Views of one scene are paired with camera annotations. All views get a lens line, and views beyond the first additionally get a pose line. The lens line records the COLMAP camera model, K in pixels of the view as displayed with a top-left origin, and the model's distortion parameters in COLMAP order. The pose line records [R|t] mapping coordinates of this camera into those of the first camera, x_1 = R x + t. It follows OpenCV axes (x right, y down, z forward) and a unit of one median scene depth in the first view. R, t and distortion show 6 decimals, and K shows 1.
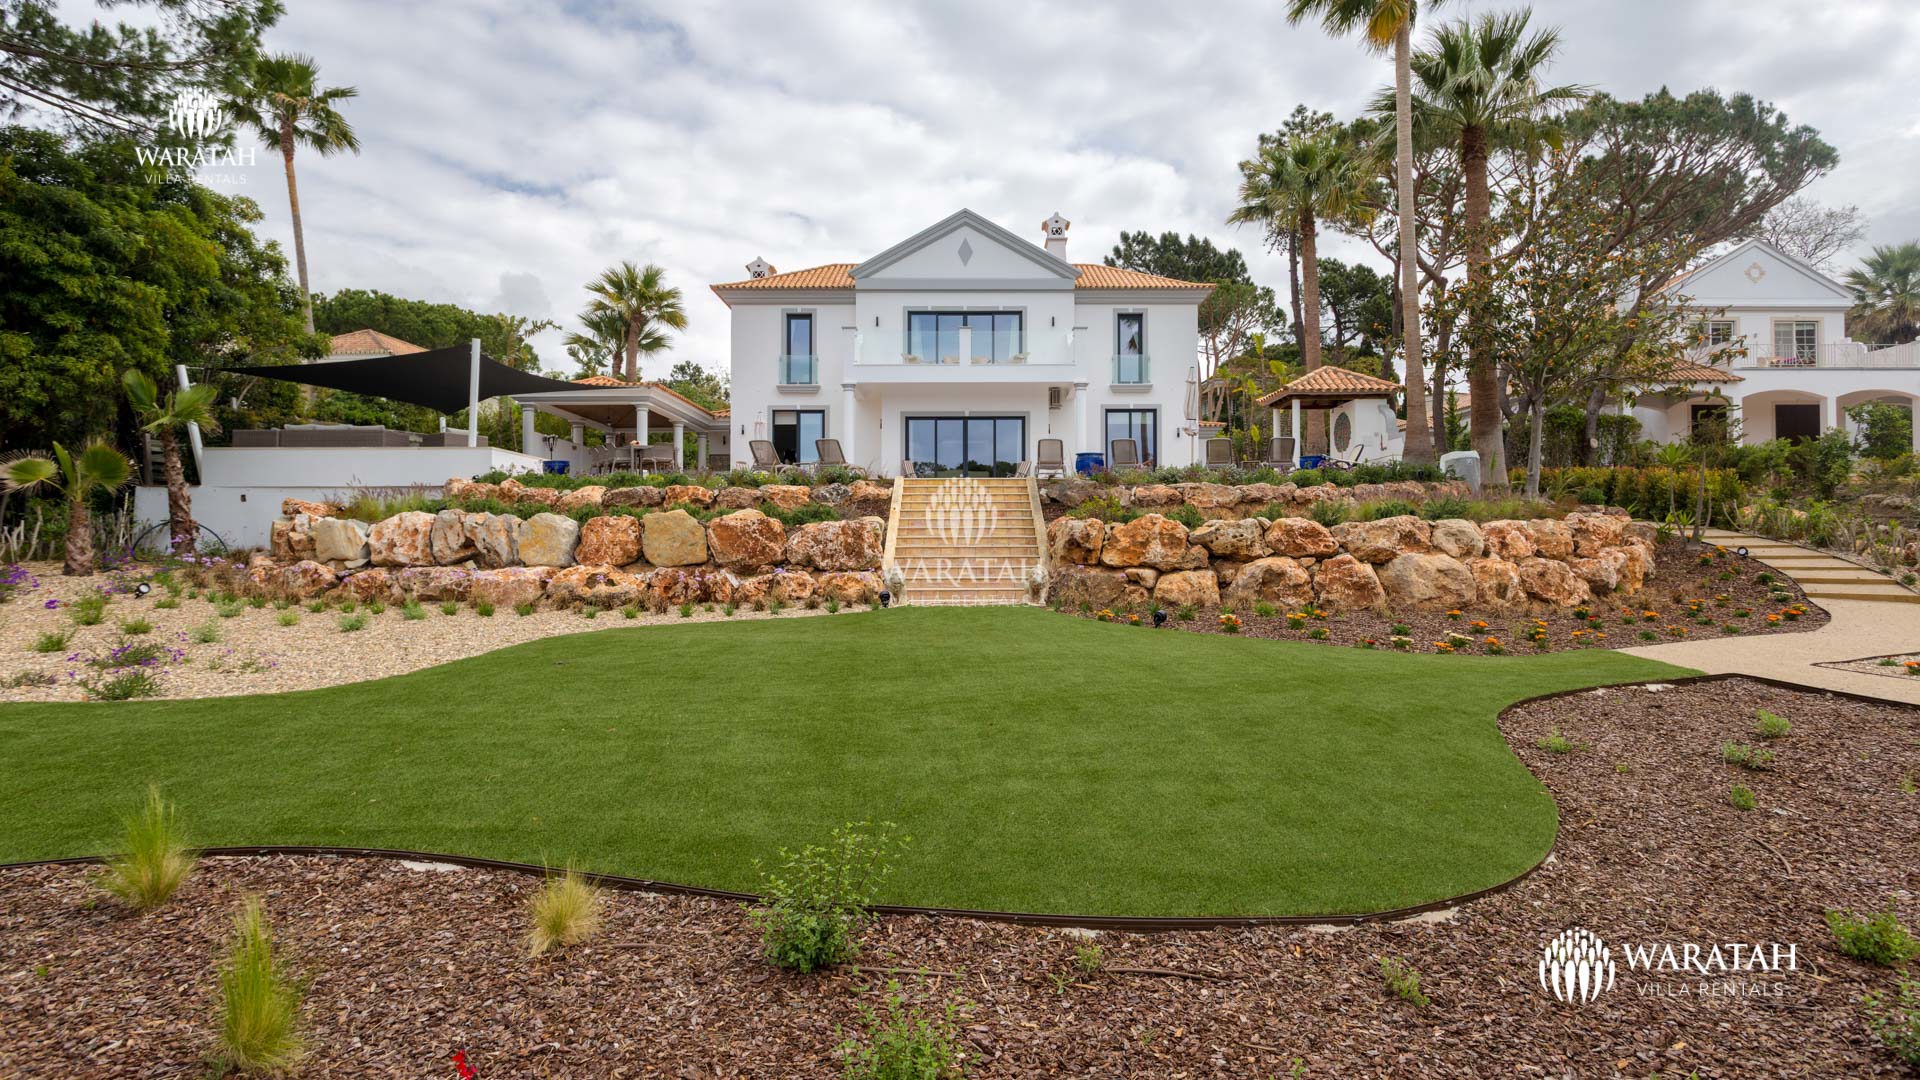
lens RADIAL K [[912.3, 0, 958.7], [0, 912.3, 521.4], [0, 0, 1]] dist [0.002065, 0.001348]
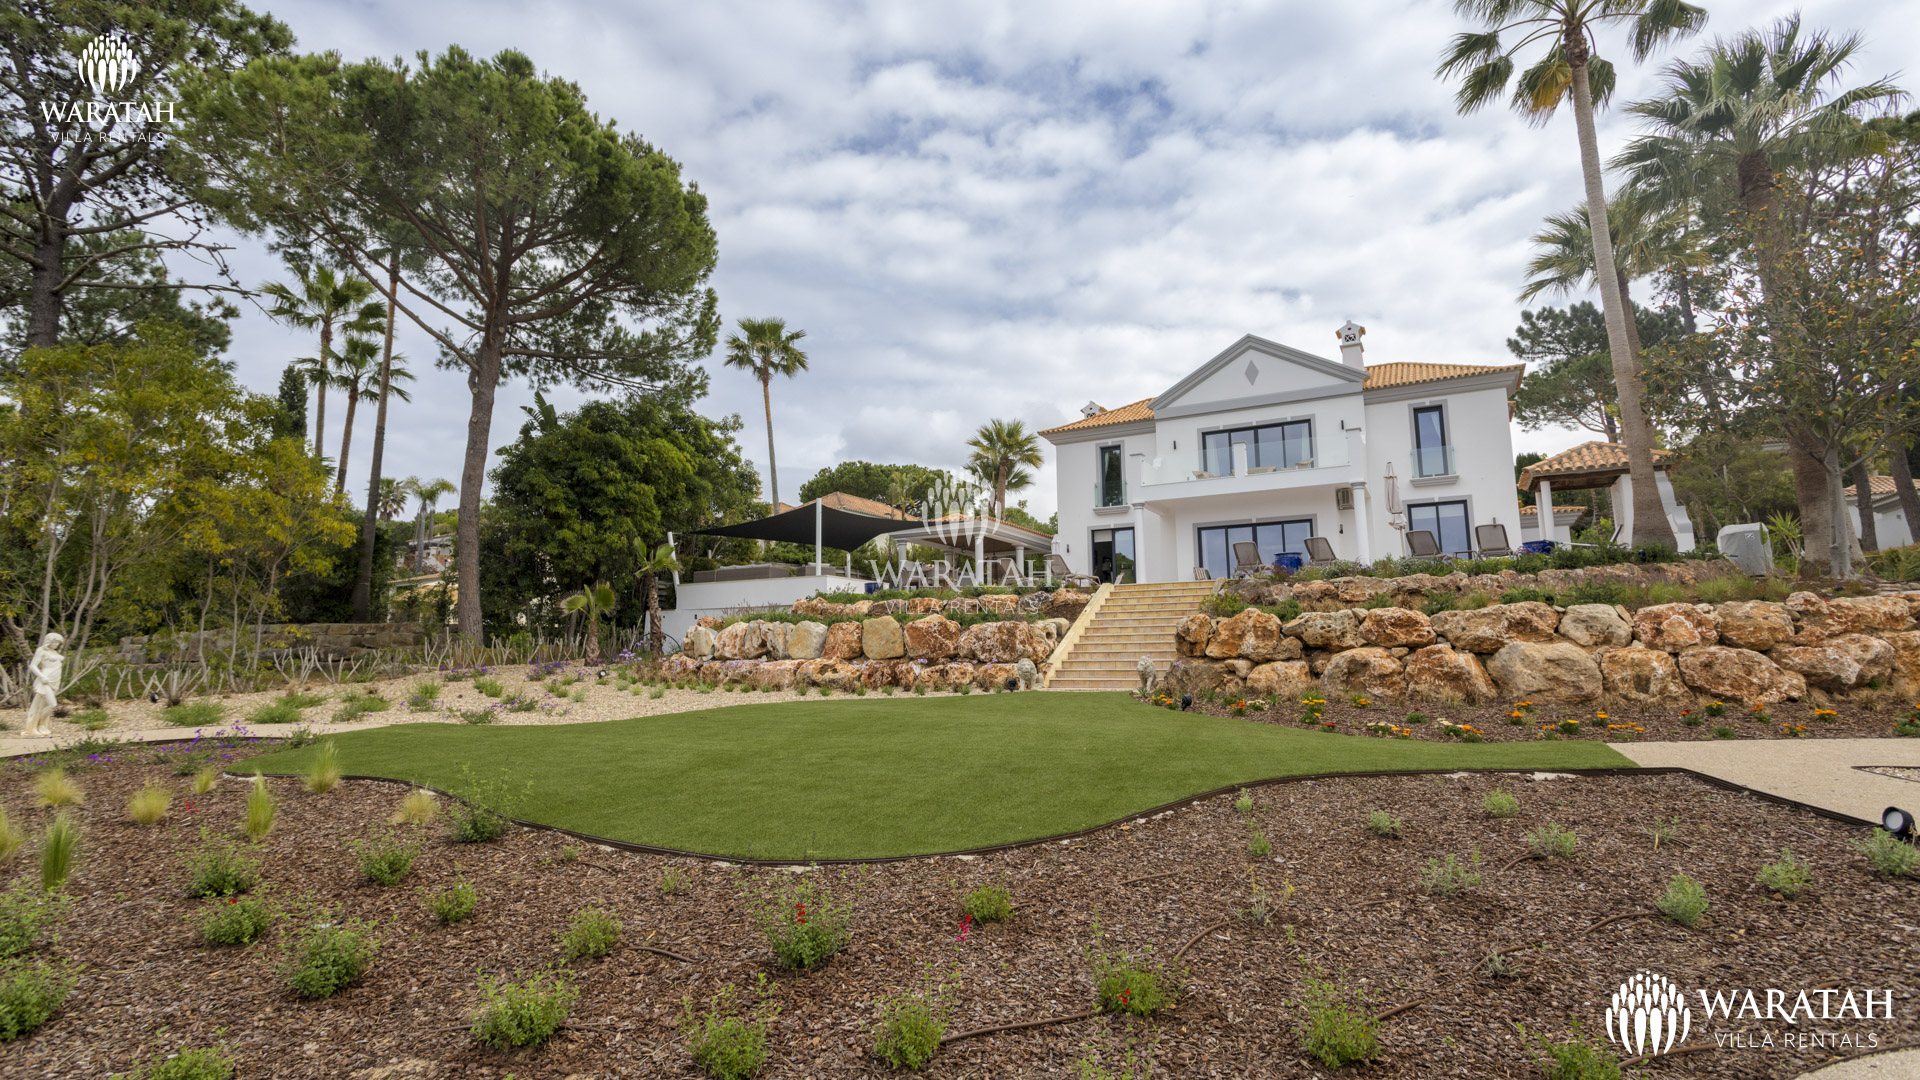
lens RADIAL K [[869.2, 0, 1016.0], [0, 869.2, 521.3], [0, 0, 1]] dist [0.001941, 0.000725]
pose [[0.886273, -0.076484, -0.456804, 0.439773], [0.018968, 0.991437, -0.129199, 0.017046], [0.462775, 0.105841, 0.880135, -0.041836]]
